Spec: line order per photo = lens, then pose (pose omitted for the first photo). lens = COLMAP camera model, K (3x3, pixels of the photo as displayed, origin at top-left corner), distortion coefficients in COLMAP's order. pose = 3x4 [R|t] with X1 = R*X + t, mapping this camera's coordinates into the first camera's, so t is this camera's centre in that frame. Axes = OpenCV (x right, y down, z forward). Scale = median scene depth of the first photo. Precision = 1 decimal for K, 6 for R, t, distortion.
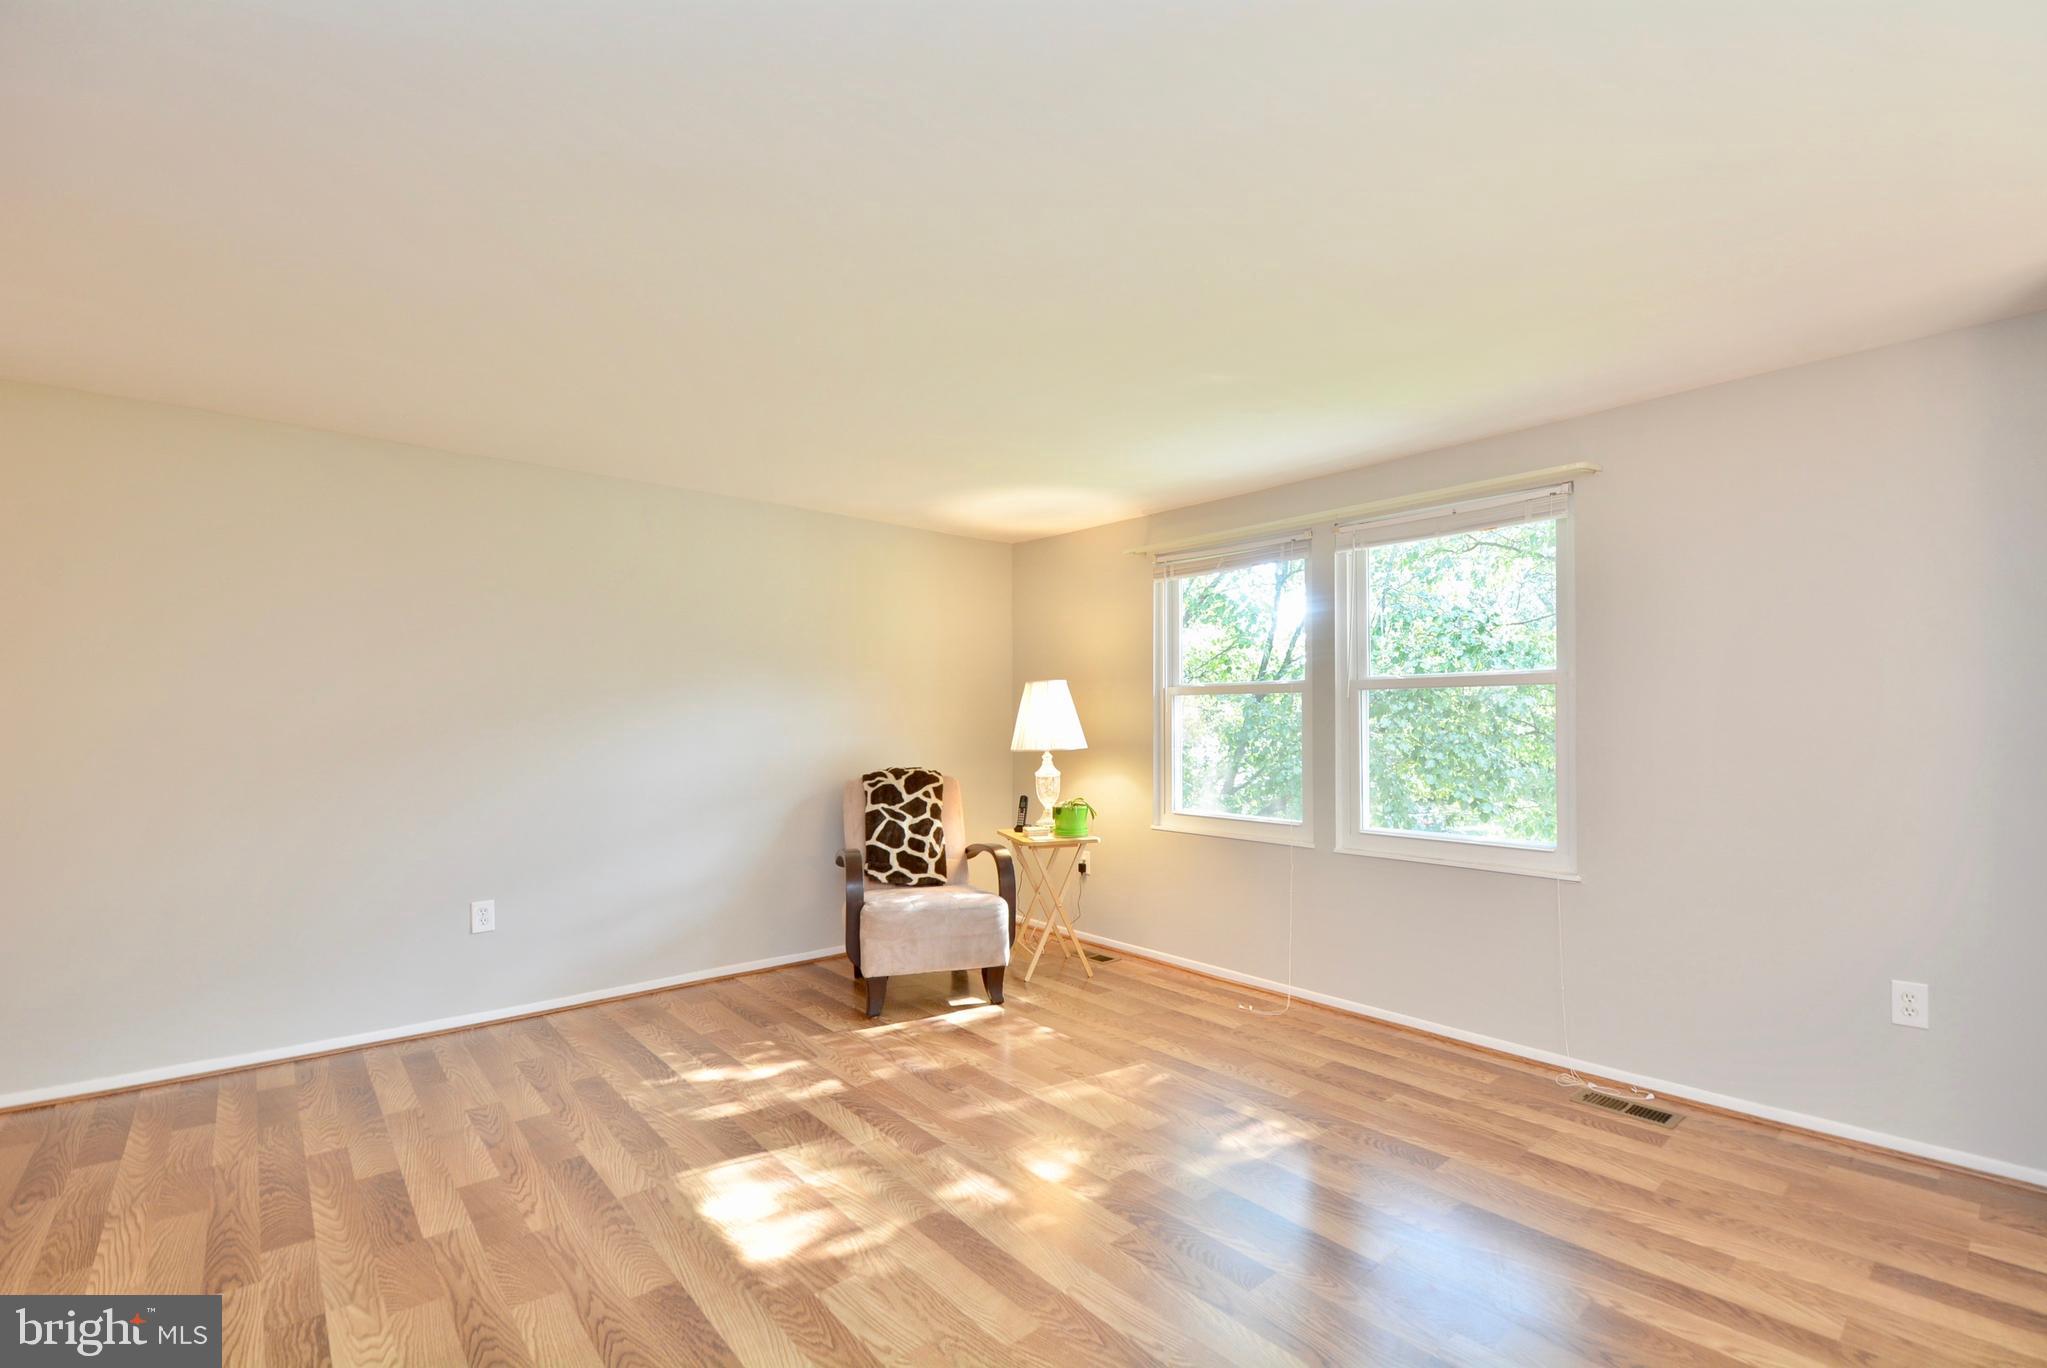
lens RADIAL K [[895.5, 0, 1049.1], [0, 895.5, 711.5], [0, 0, 1]] dist [0.019576, -0.025190]
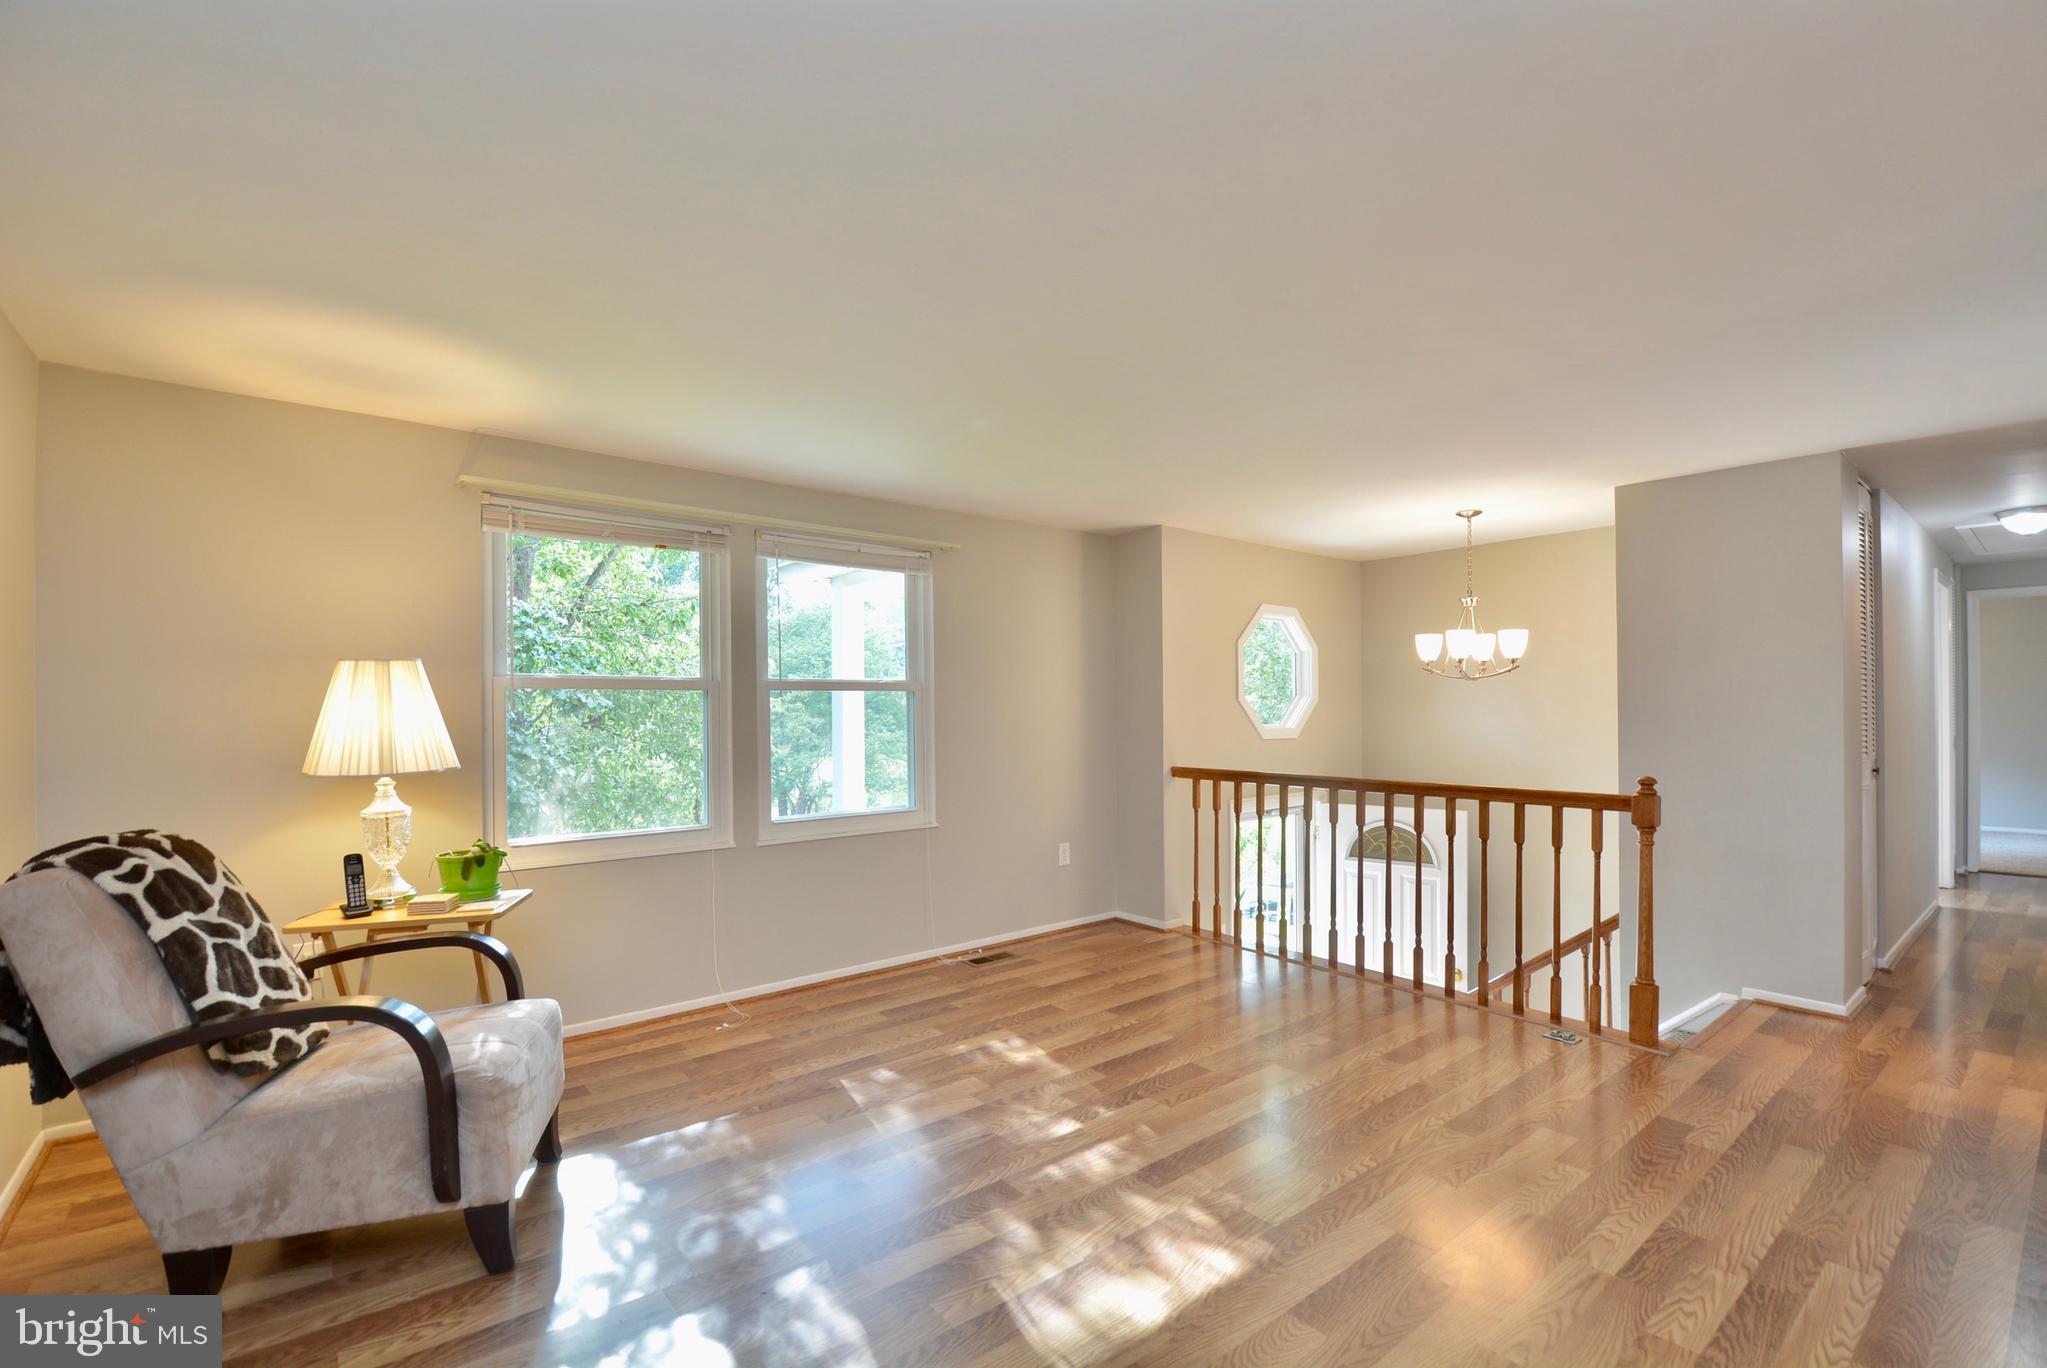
lens RADIAL K [[895.5, 0, 1049.1], [0, 895.5, 711.5], [0, 0, 1]] dist [0.019576, -0.025190]
pose [[0.027033, 0.003097, 0.999630, -0.842897], [0.000362, 0.999995, -0.003108, 0.005721], [-0.999634, 0.000445, 0.027032, 0.757767]]
